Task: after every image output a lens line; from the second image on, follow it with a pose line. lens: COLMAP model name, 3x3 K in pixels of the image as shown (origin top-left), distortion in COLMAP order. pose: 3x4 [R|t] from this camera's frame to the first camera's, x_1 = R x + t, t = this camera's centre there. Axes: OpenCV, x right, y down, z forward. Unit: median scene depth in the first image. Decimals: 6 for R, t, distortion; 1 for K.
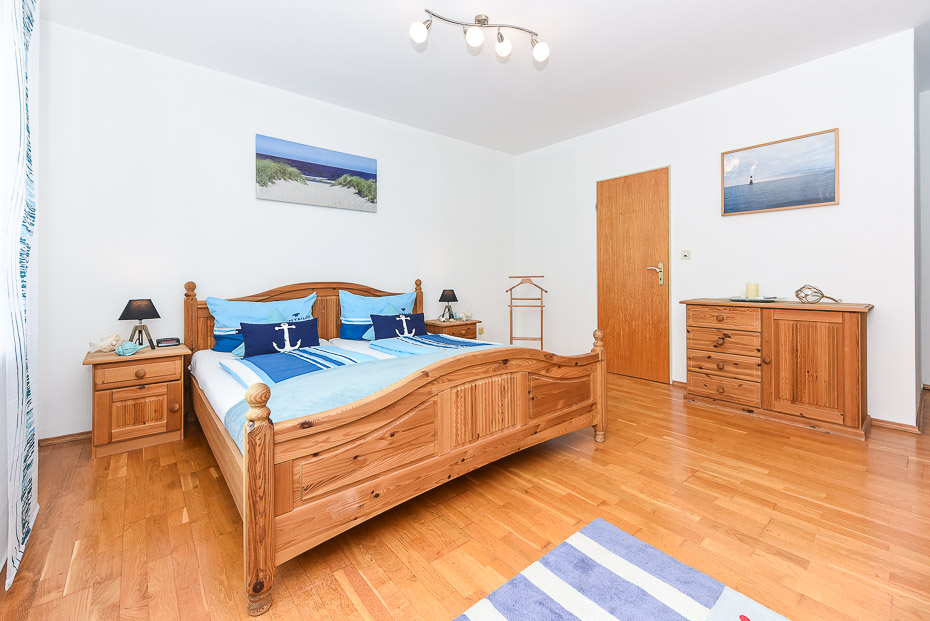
lens RADIAL K [[389.7, 0, 483.9], [0, 389.7, 276.2], [0, 0, 1]] dist [0.002300, -0.000297]
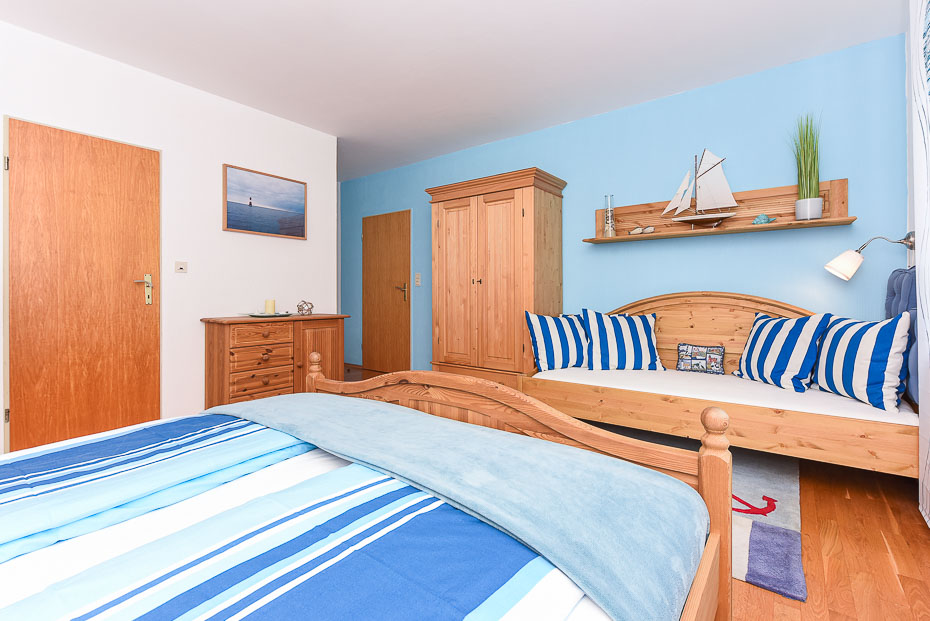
lens RADIAL K [[426.7, 0, 472.6], [0, 426.7, 291.6], [0, 0, 1]] dist [-0.009442, -0.002142]
pose [[-0.210190, 0.012203, 0.977584, -0.624148], [-0.000522, 0.999921, -0.012594, 0.010271], [-0.977660, -0.003157, -0.210167, 0.739192]]
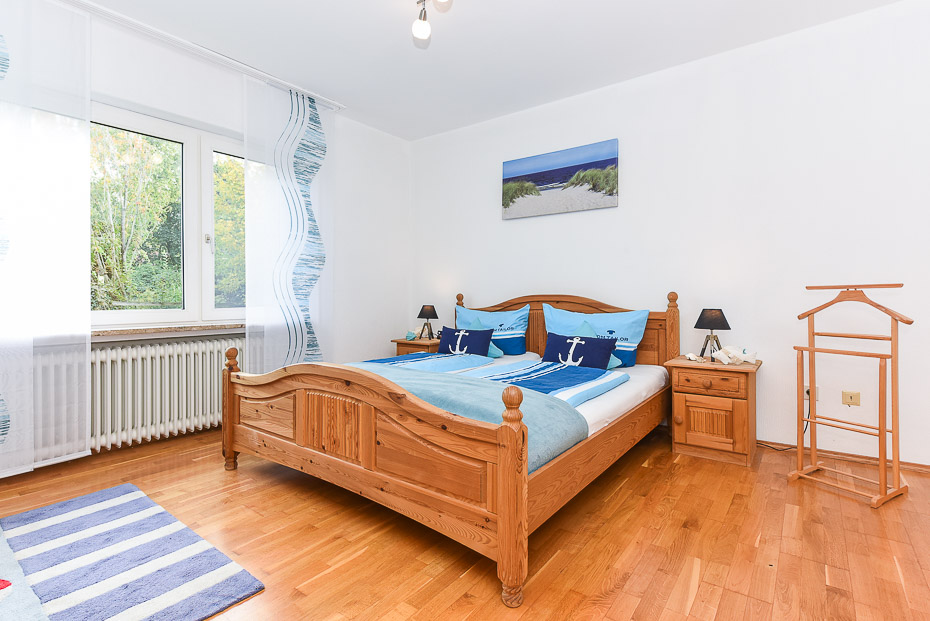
lens RADIAL K [[454.0, 0, 468.7], [0, 454.0, 294.4], [0, 0, 1]] dist [0.003842, 0.000253]
pose [[0.201340, 0.003757, -0.979514, 0.757514], [0.006465, 0.999966, 0.005164, 0.008873], [0.979500, -0.007372, 0.201309, 0.716764]]
